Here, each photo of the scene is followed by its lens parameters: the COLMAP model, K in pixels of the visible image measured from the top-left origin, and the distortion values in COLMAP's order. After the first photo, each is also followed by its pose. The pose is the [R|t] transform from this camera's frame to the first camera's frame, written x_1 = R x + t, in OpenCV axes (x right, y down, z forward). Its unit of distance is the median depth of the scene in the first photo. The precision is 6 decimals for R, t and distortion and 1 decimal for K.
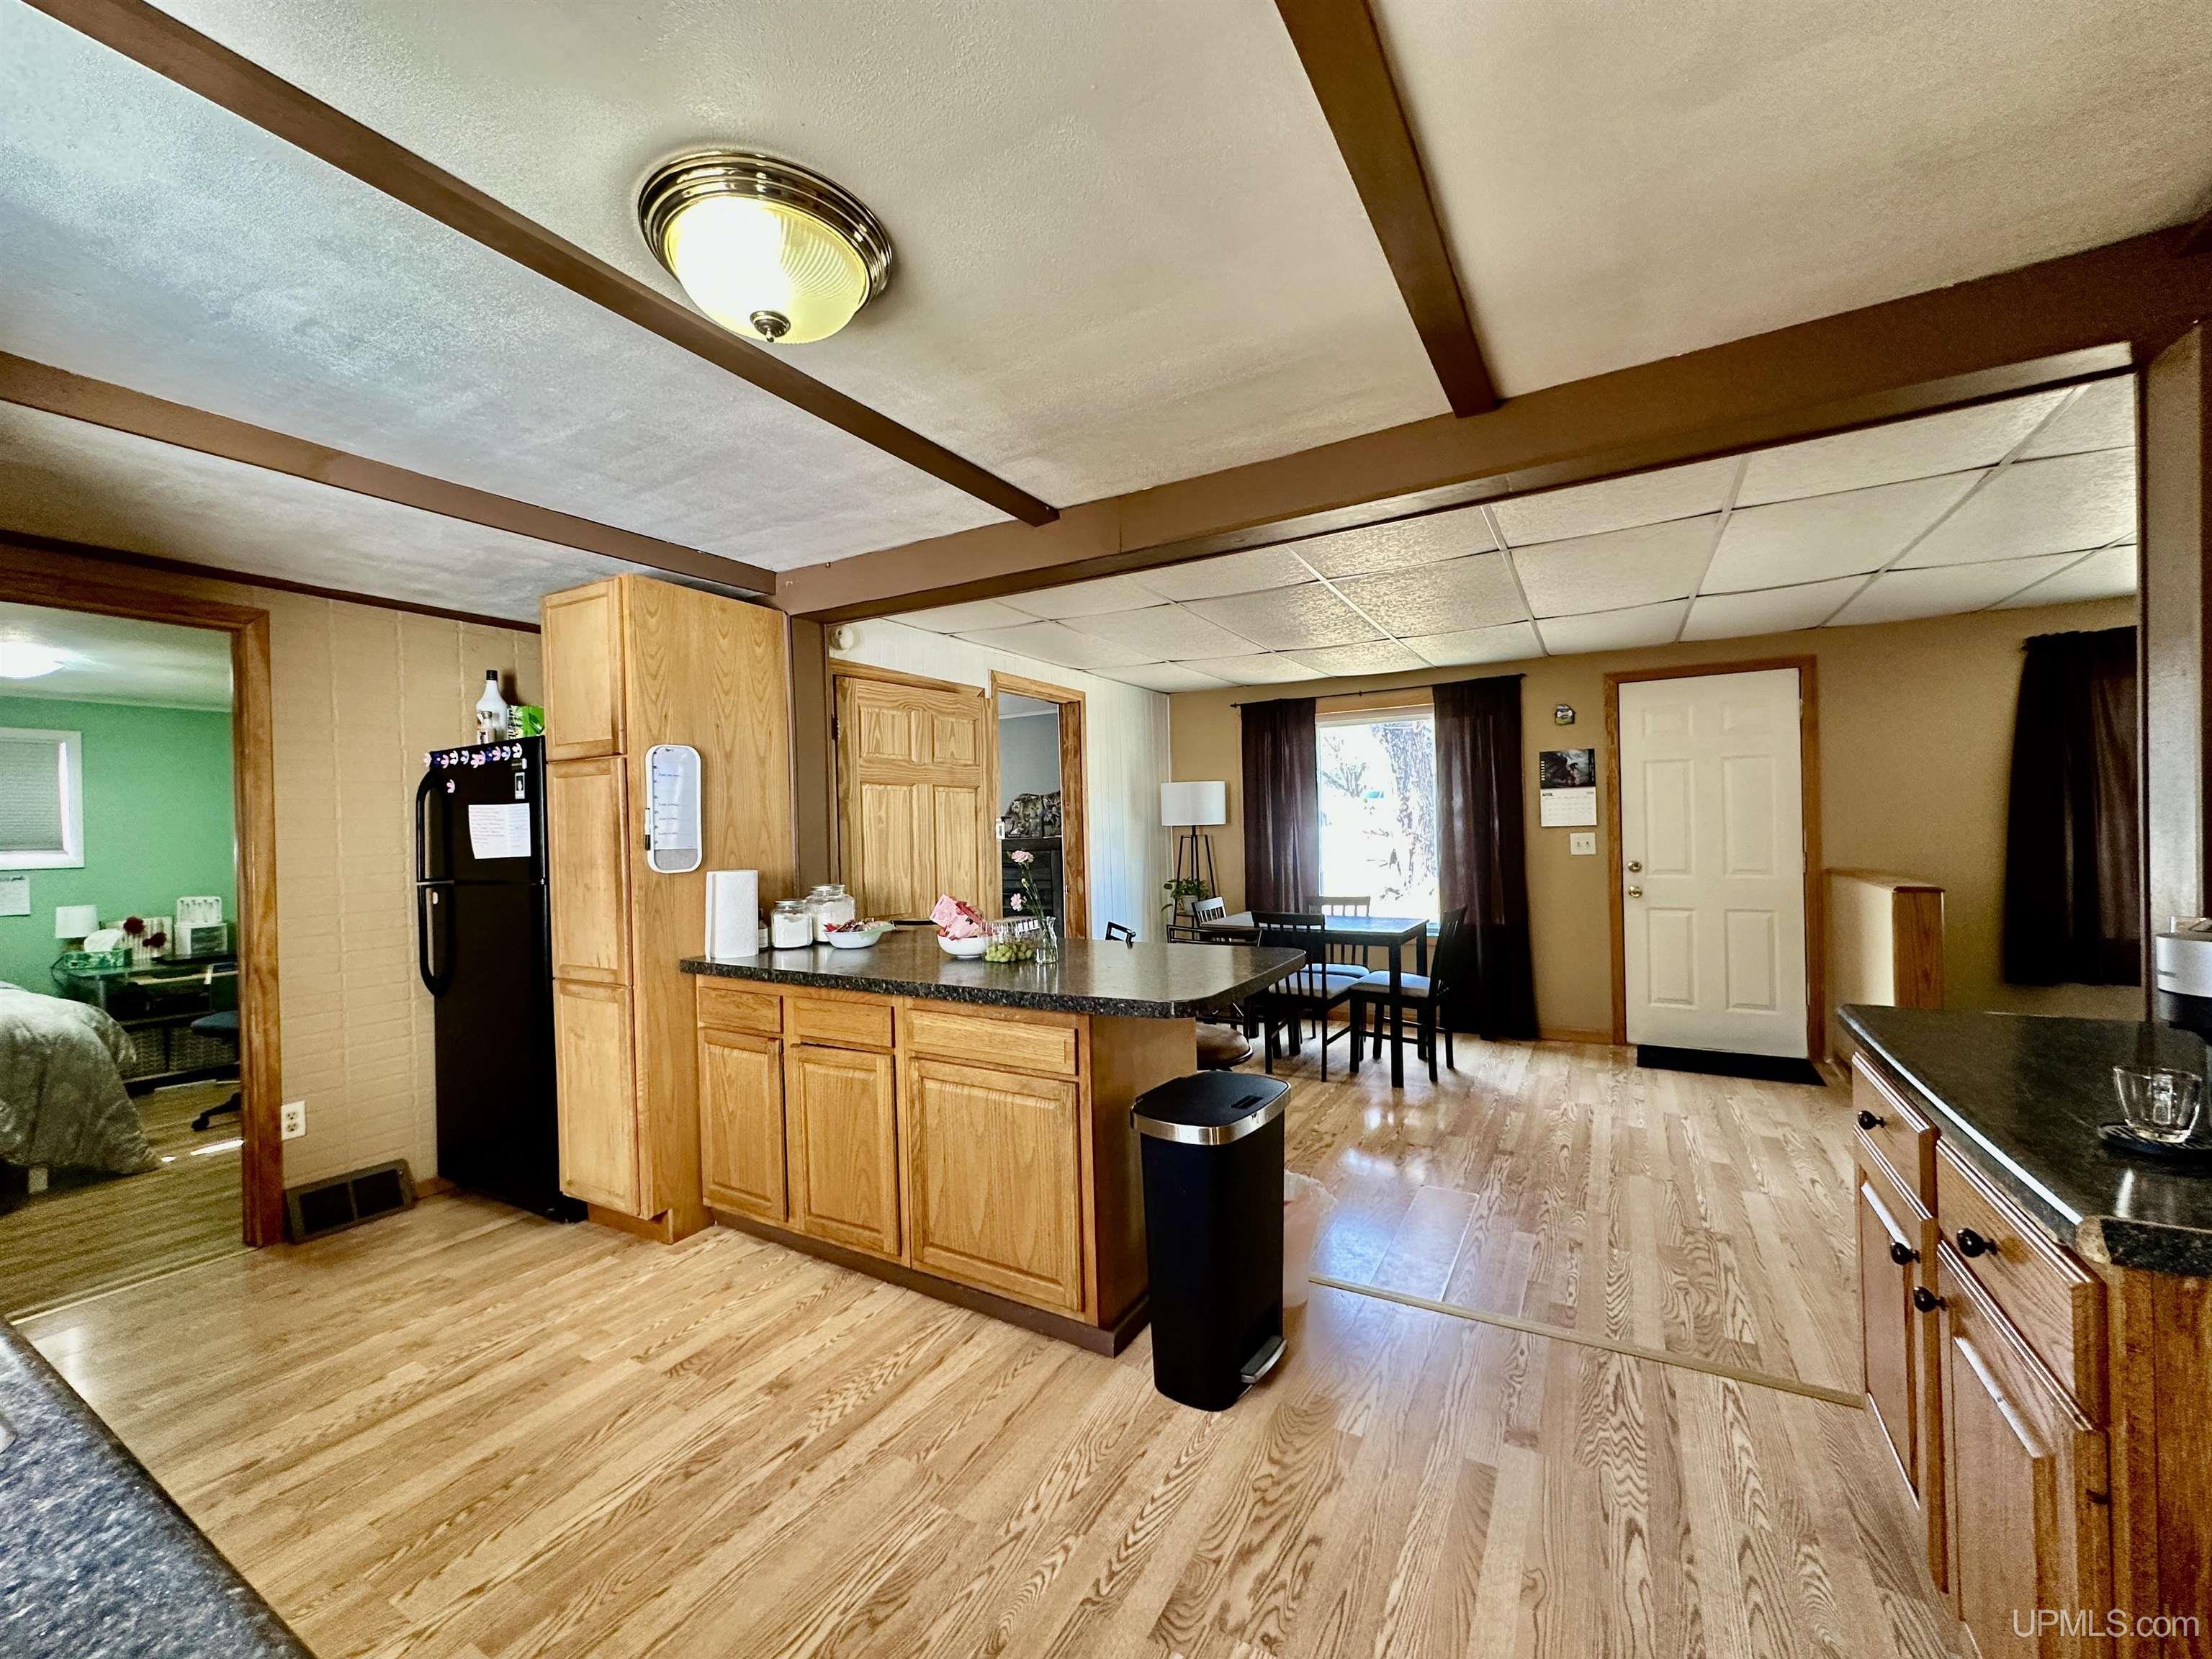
lens RADIAL K [[880.6, 0, 1105.1], [0, 880.6, 829.7], [0, 0, 1]] dist [-0.004005, 0.000721]
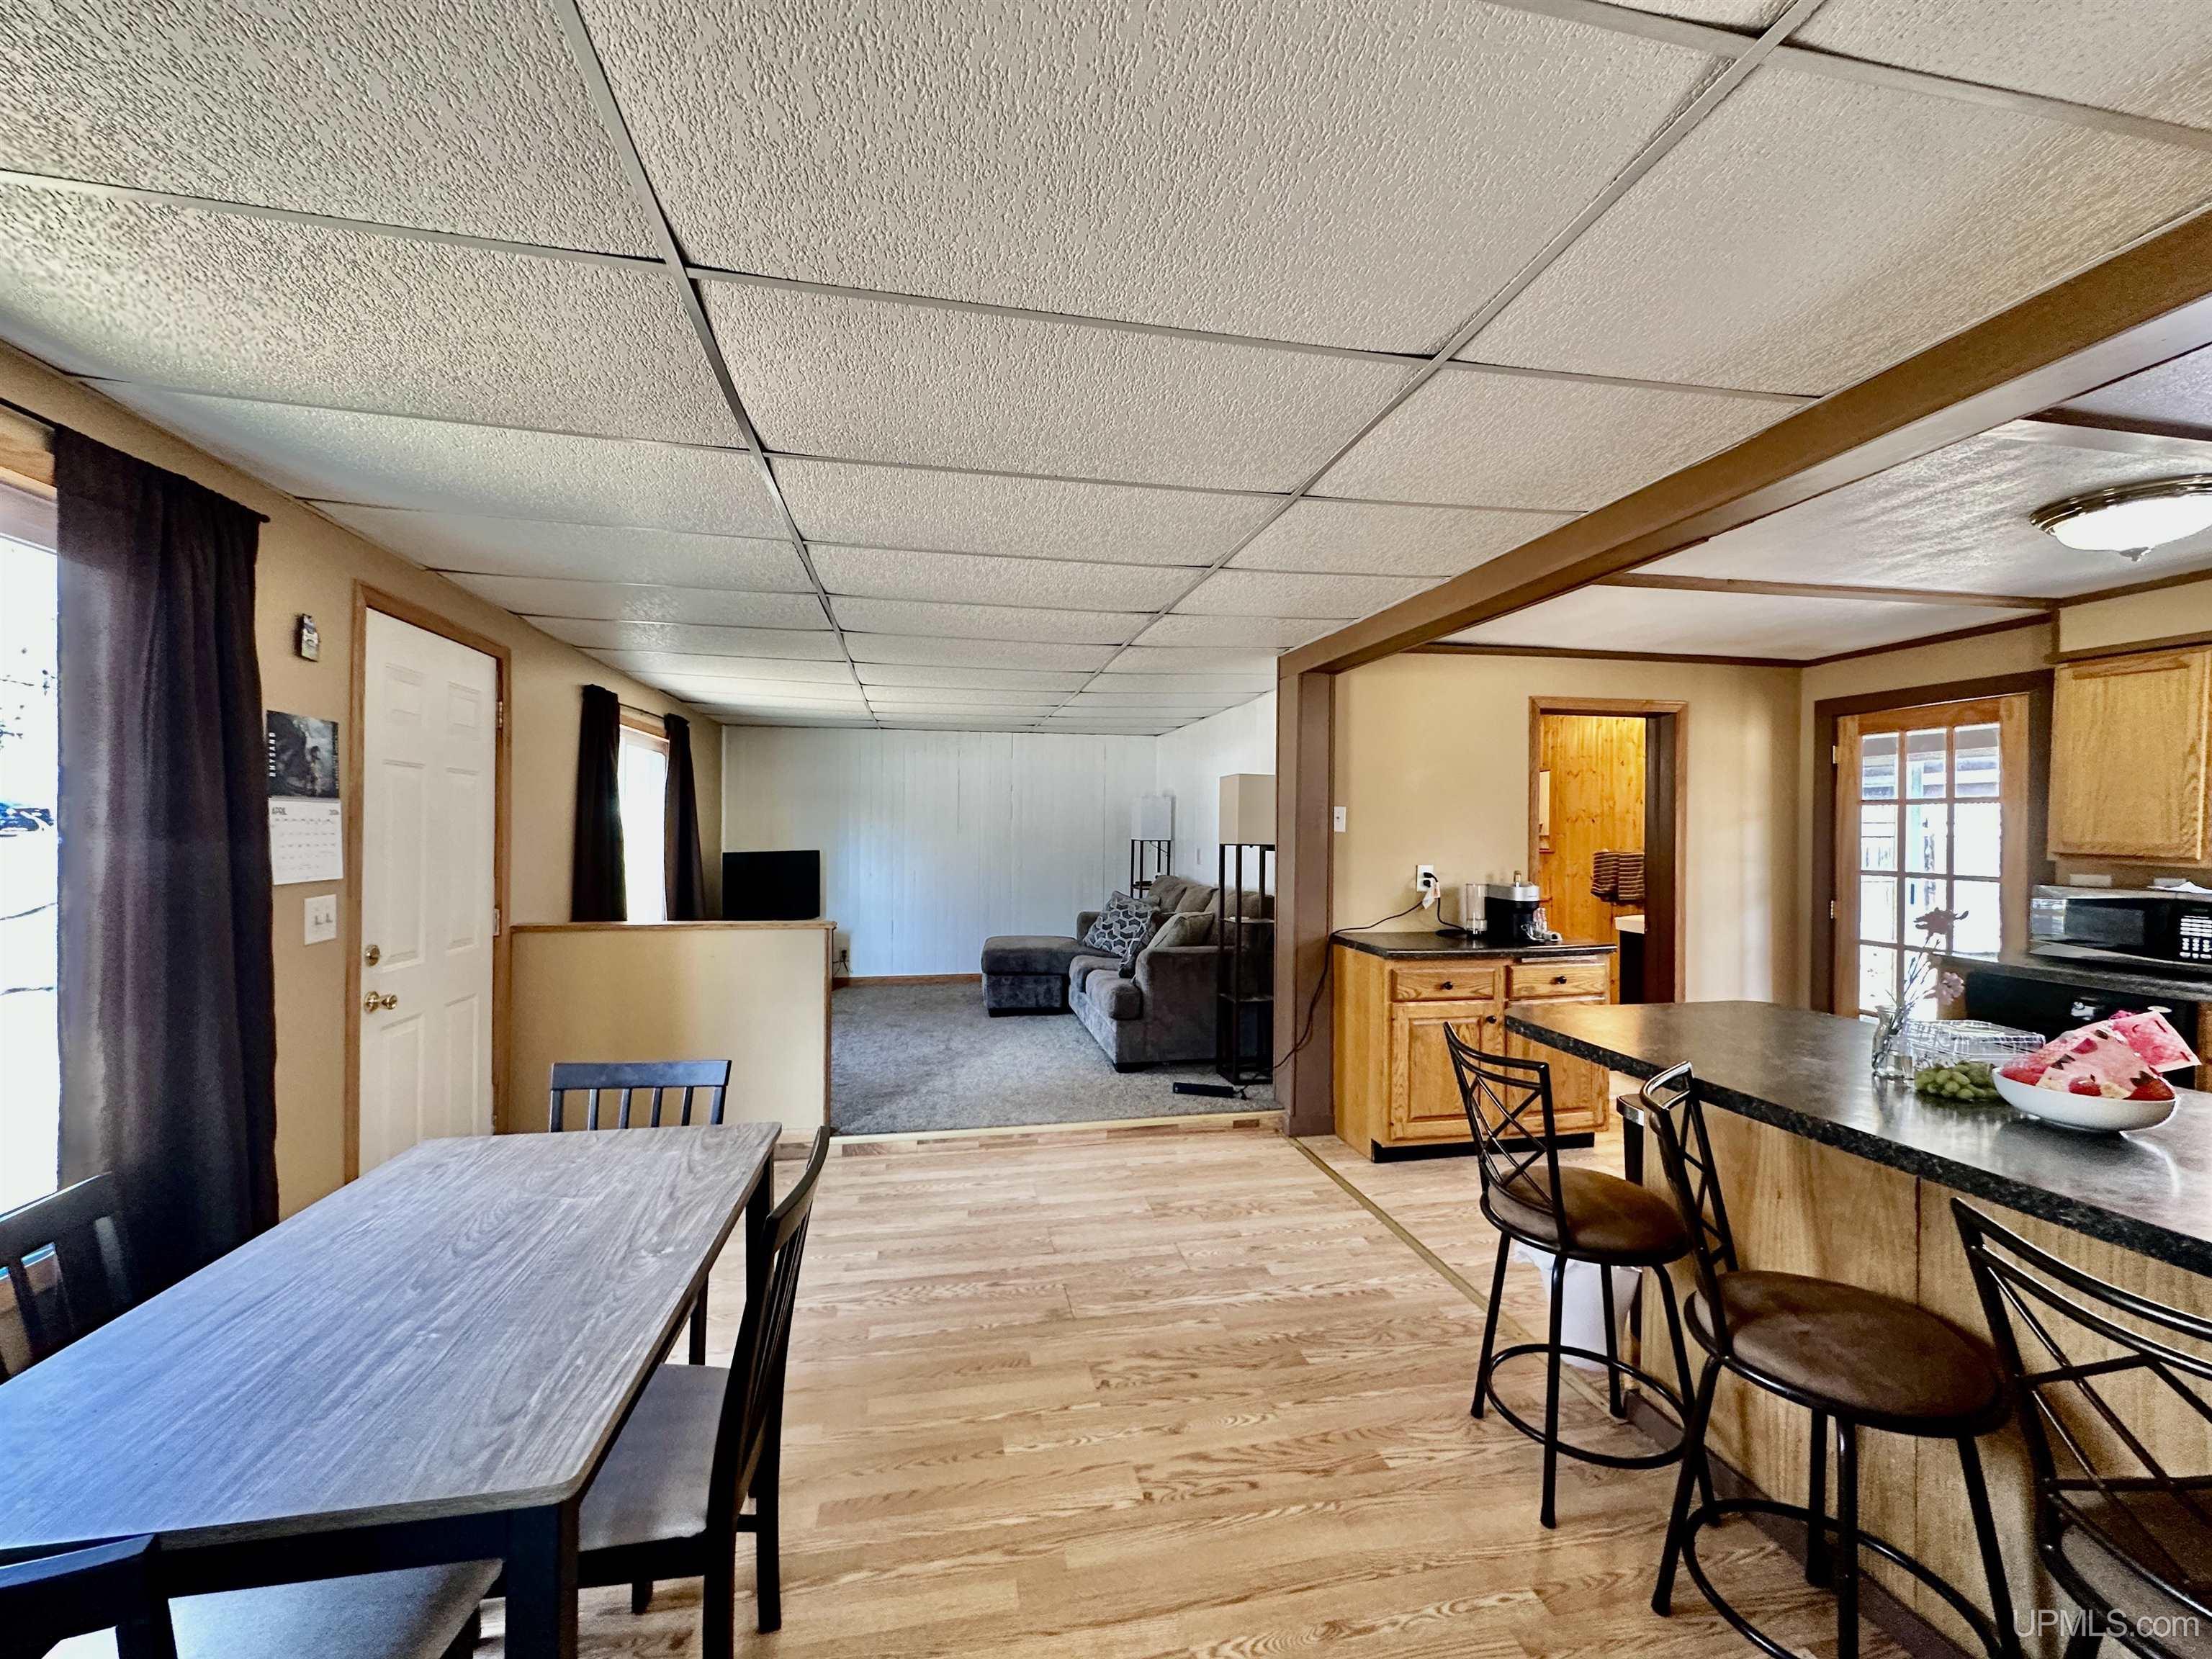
lens RADIAL K [[880.6, 0, 1105.1], [0, 880.6, 825.1], [0, 0, 1]] dist [-0.004005, 0.000721]
pose [[-0.661554, 0.028185, 0.749368, -0.121224], [0.014718, 0.999589, -0.024603, -0.021535], [-0.749753, -0.005247, -0.661697, 1.307444]]
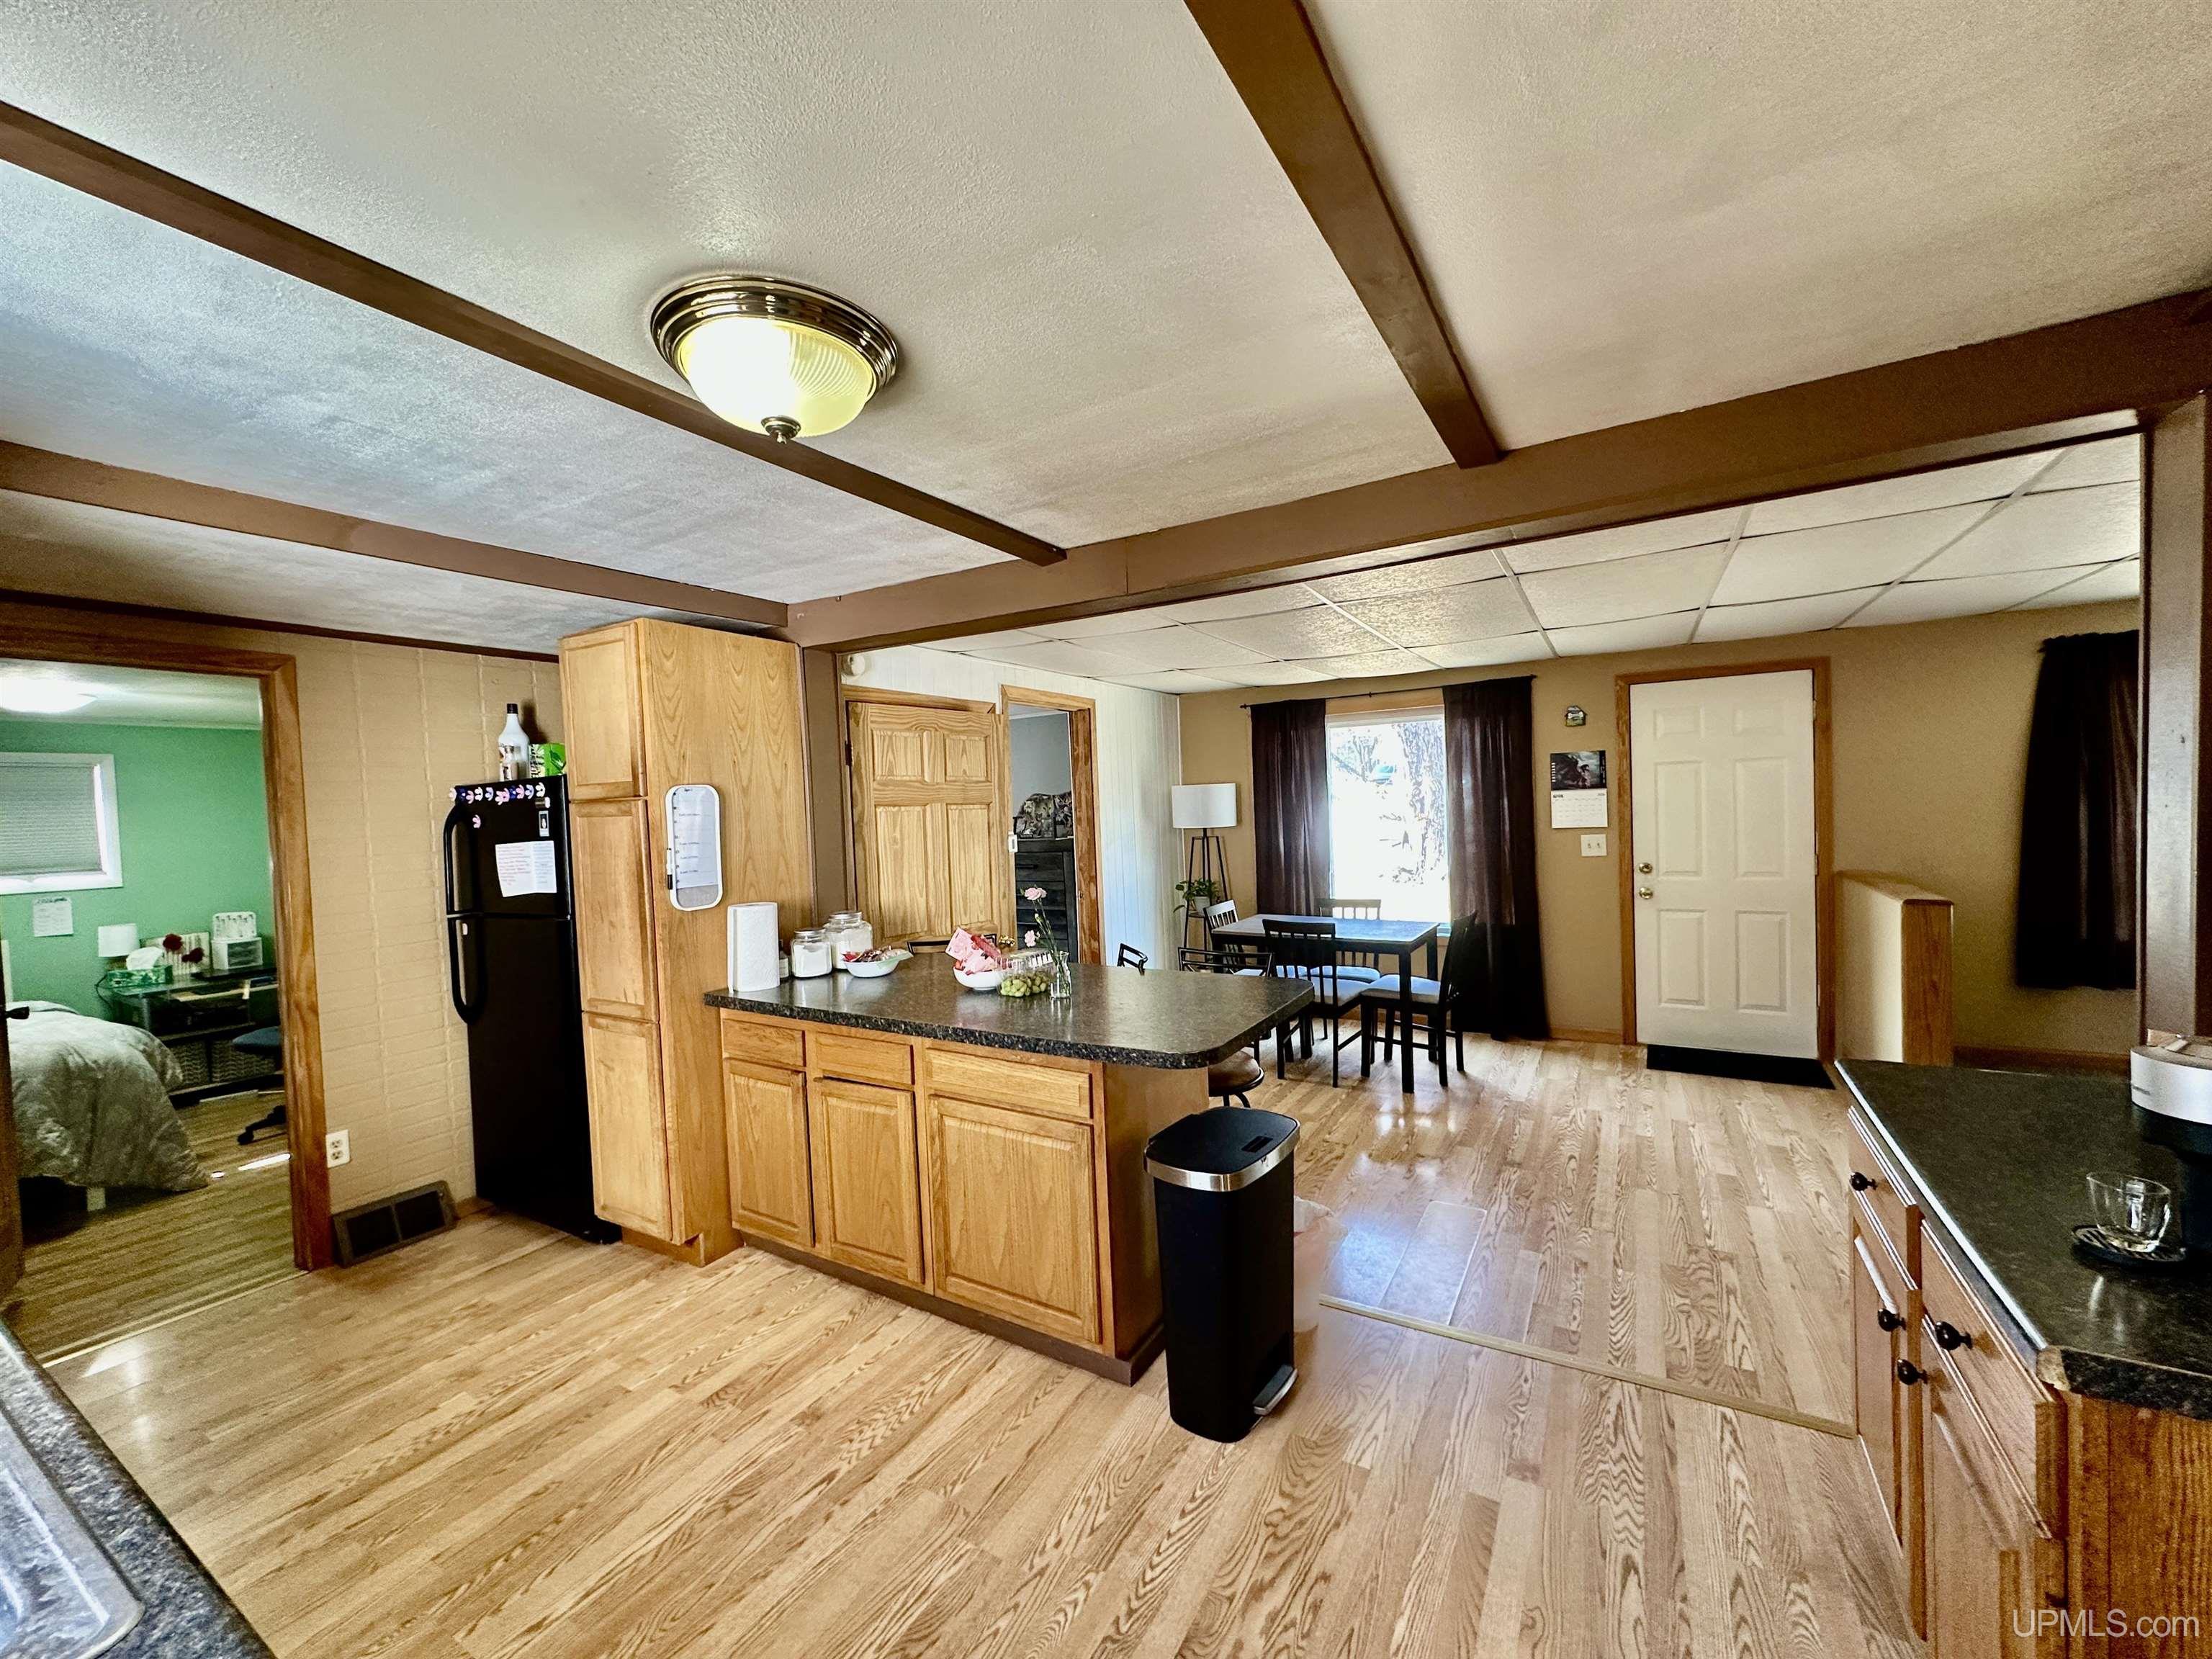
lens RADIAL K [[880.6, 0, 1105.5], [0, 880.6, 830.0], [0, 0, 1]] dist [-0.004005, 0.000721]
pose [[0.999819, -0.012979, -0.013916, 0.001764], [0.013372, 0.999505, 0.028482, -0.049079], [0.013540, -0.028663, 0.999497, -0.011426]]
